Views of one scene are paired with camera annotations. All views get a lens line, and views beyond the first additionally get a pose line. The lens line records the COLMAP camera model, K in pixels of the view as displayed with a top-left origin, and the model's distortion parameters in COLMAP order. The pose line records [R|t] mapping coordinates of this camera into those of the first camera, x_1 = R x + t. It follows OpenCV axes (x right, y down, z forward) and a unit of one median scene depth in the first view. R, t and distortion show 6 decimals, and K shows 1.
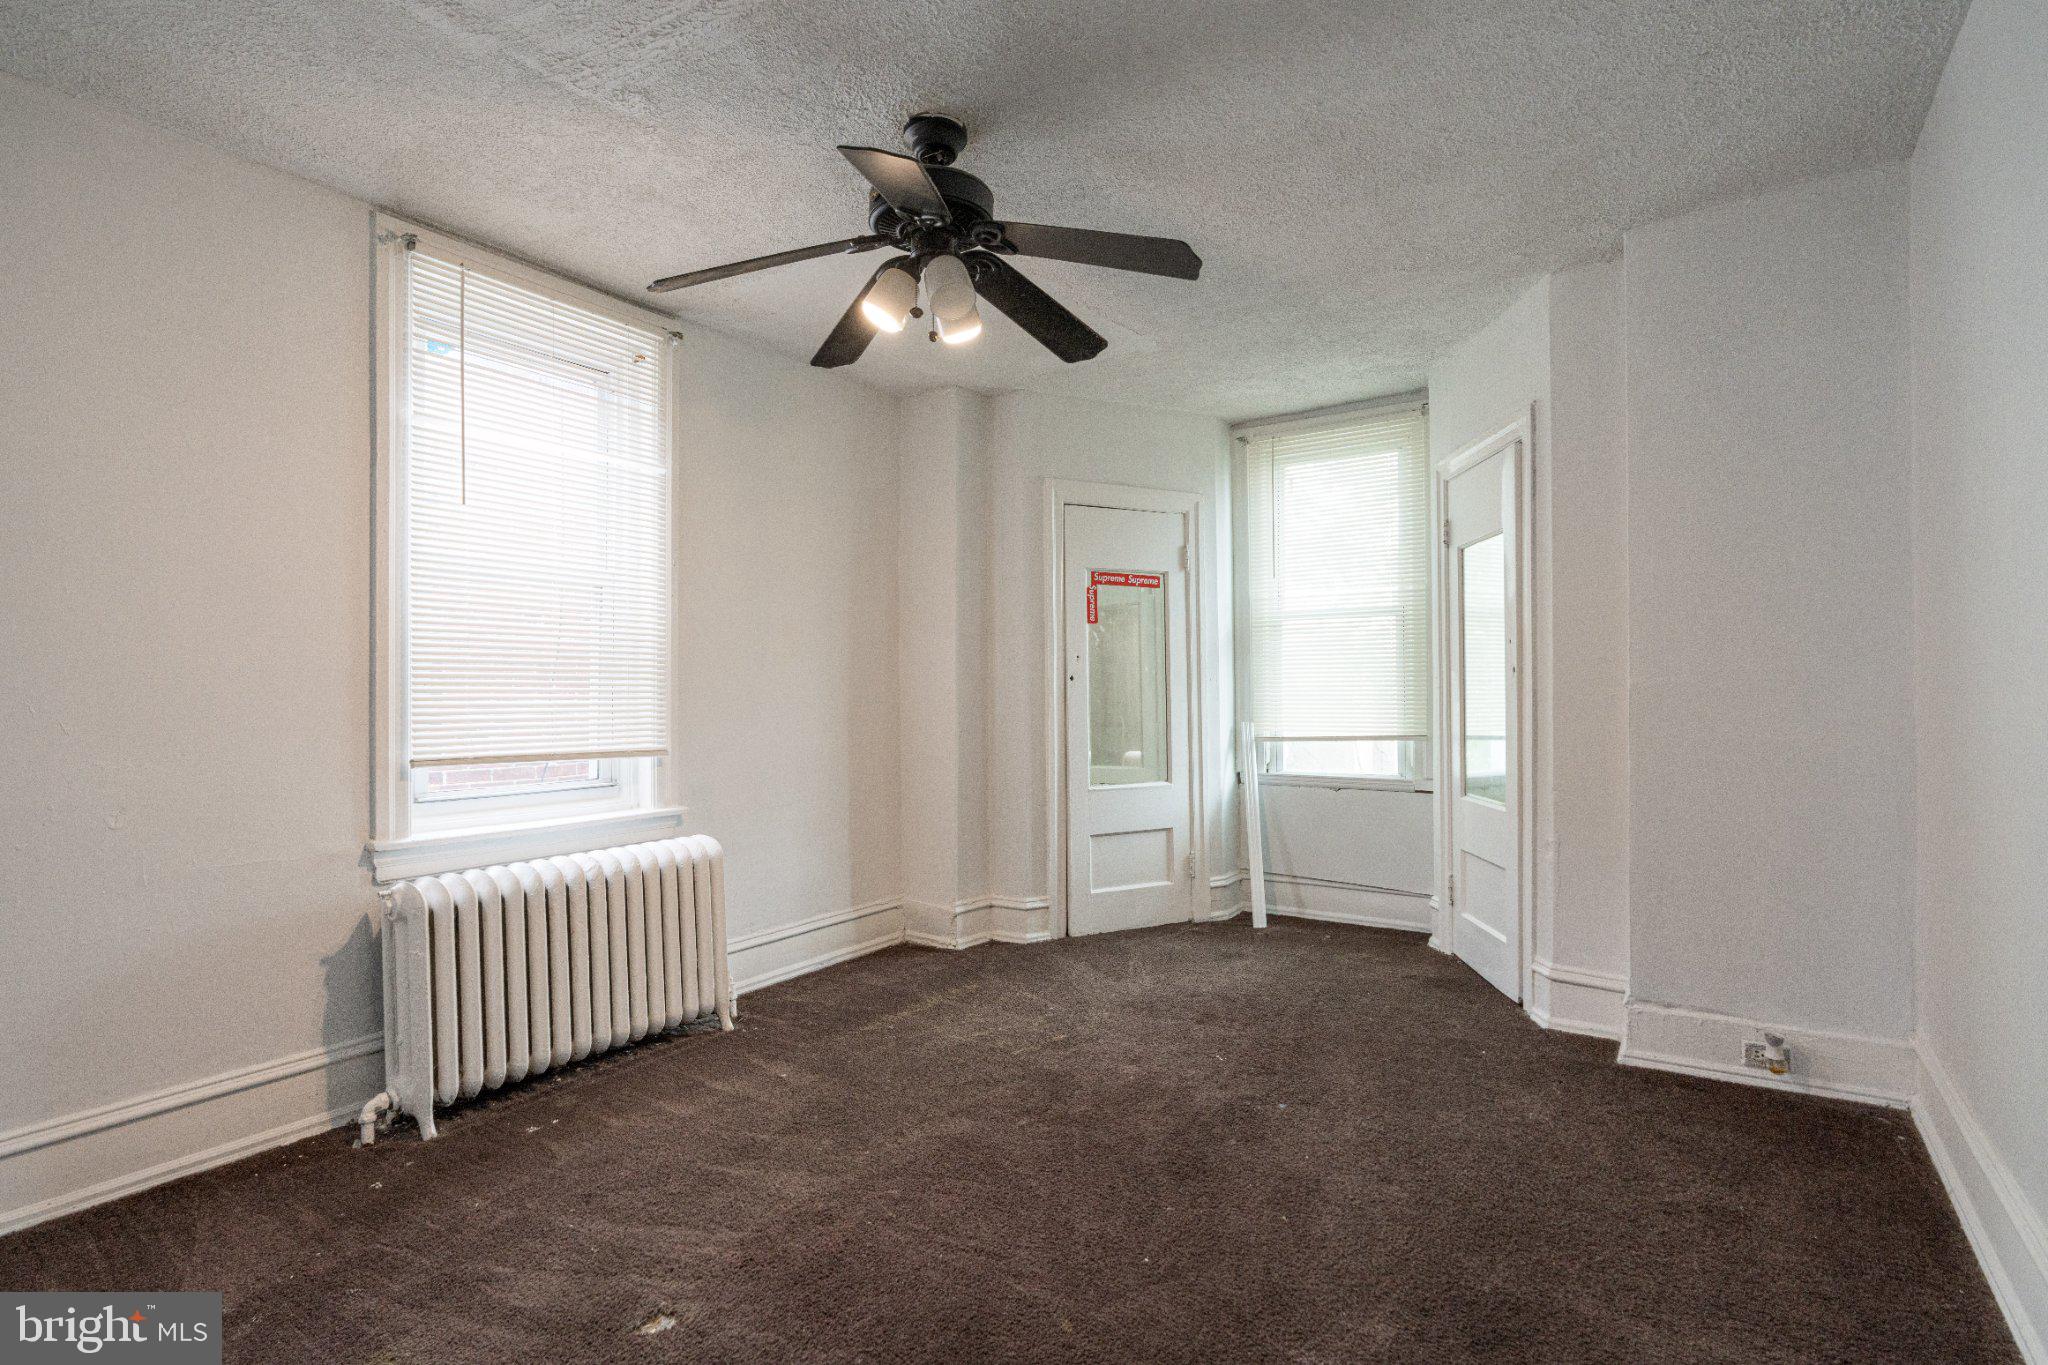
lens RADIAL K [[976.7, 0, 1019.9], [0, 976.7, 676.4], [0, 0, 1]] dist [-0.003943, -0.000257]
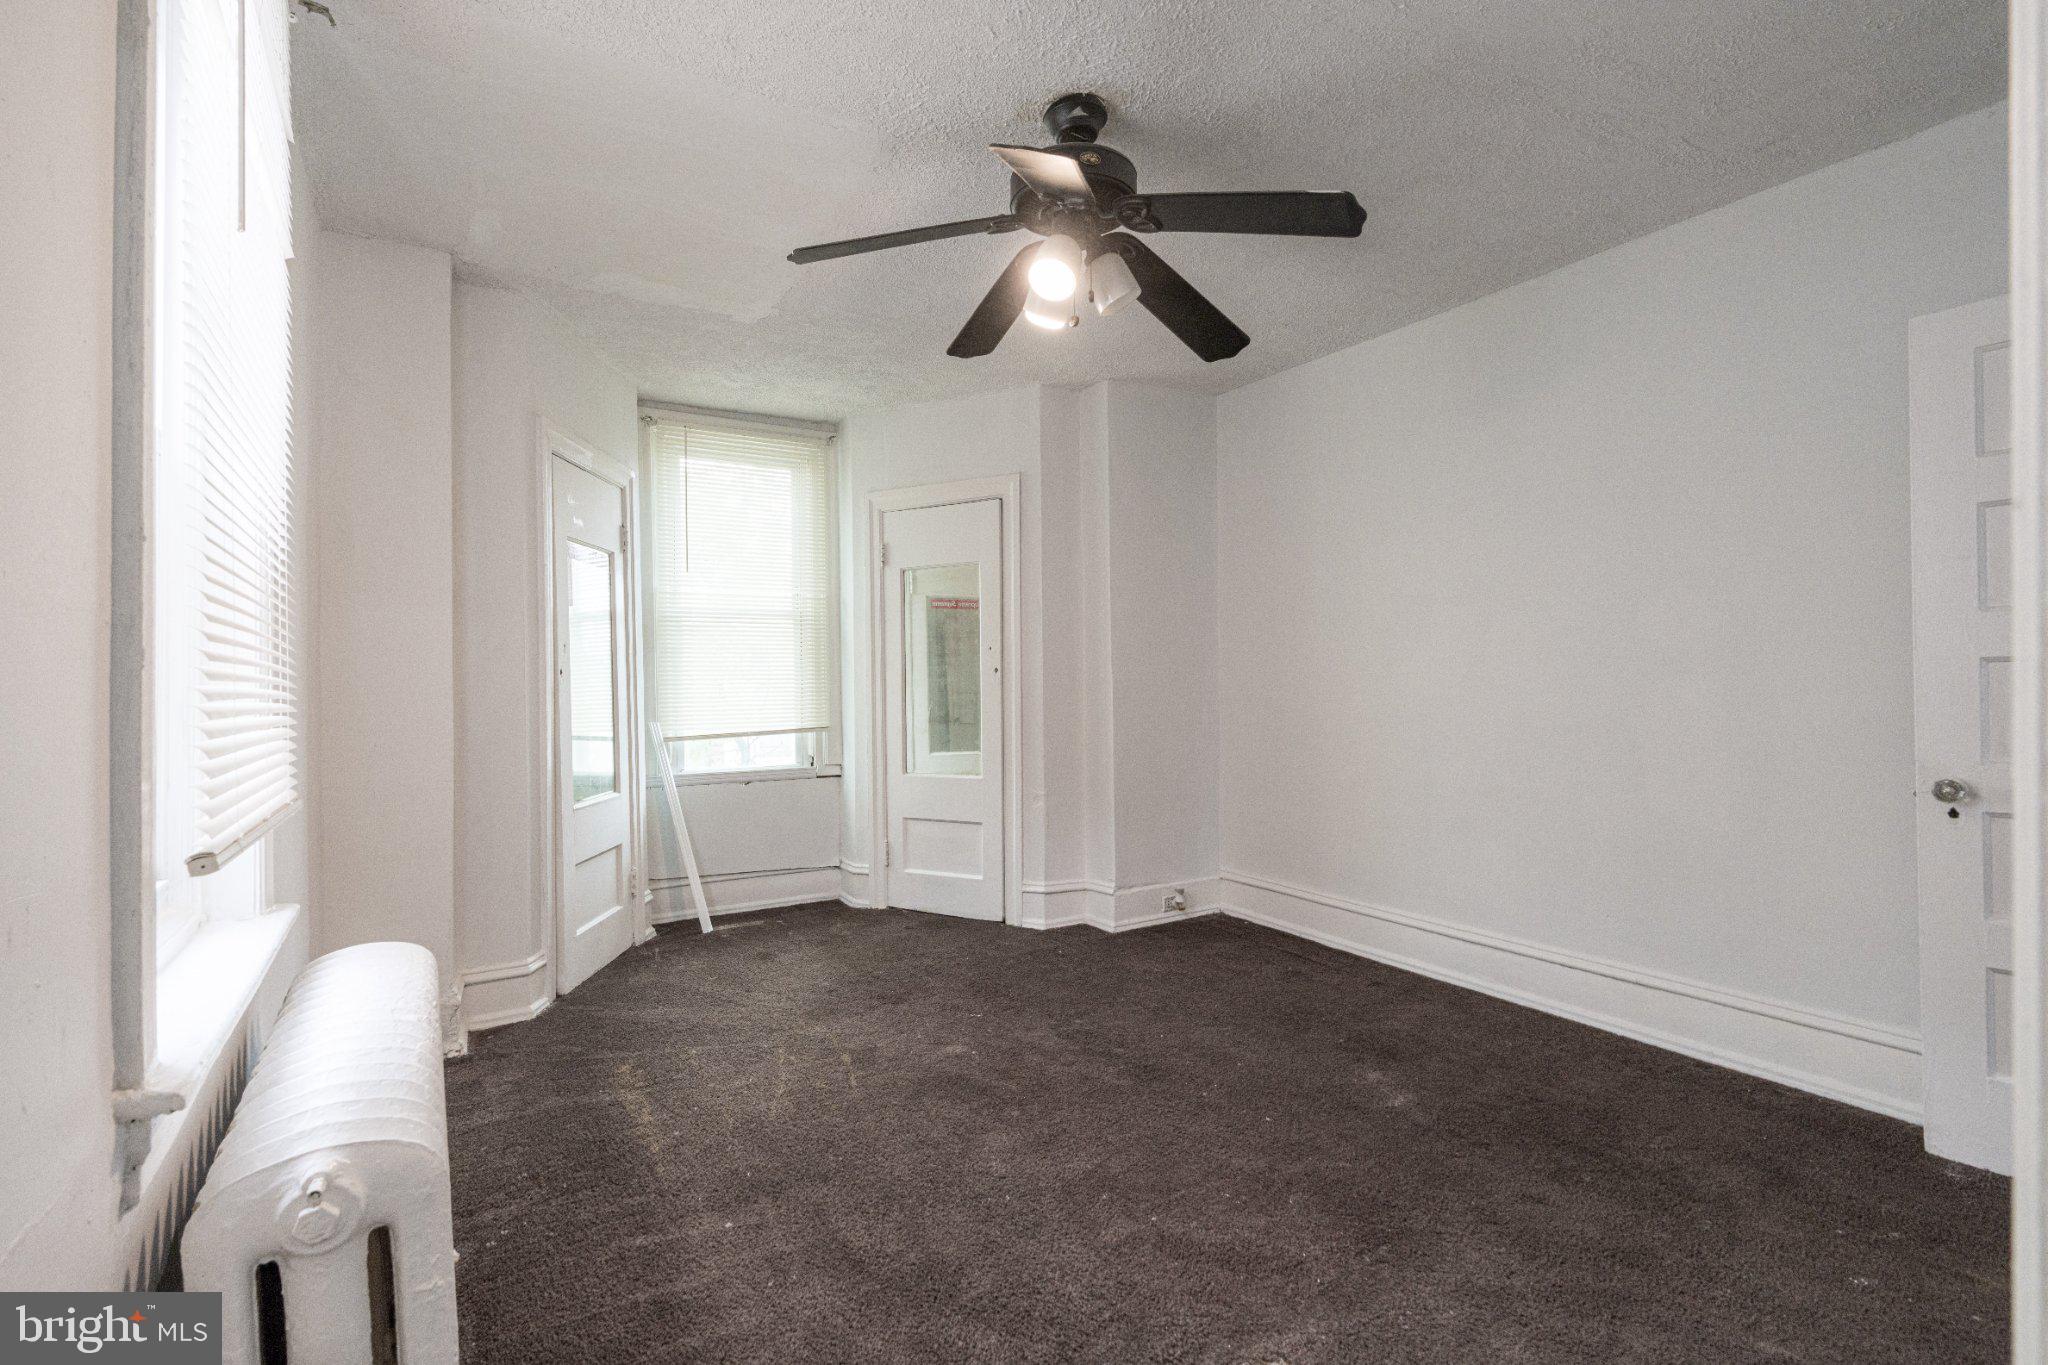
lens RADIAL K [[945.2, 0, 1013.7], [0, 945.2, 690.8], [0, 0, 1]] dist [0.000563, 0.000120]
pose [[0.416037, -0.000368, 0.909347, -0.496956], [-0.006568, 0.999973, 0.003409, 0.012489], [-0.909324, -0.007391, 0.416024, 0.342527]]
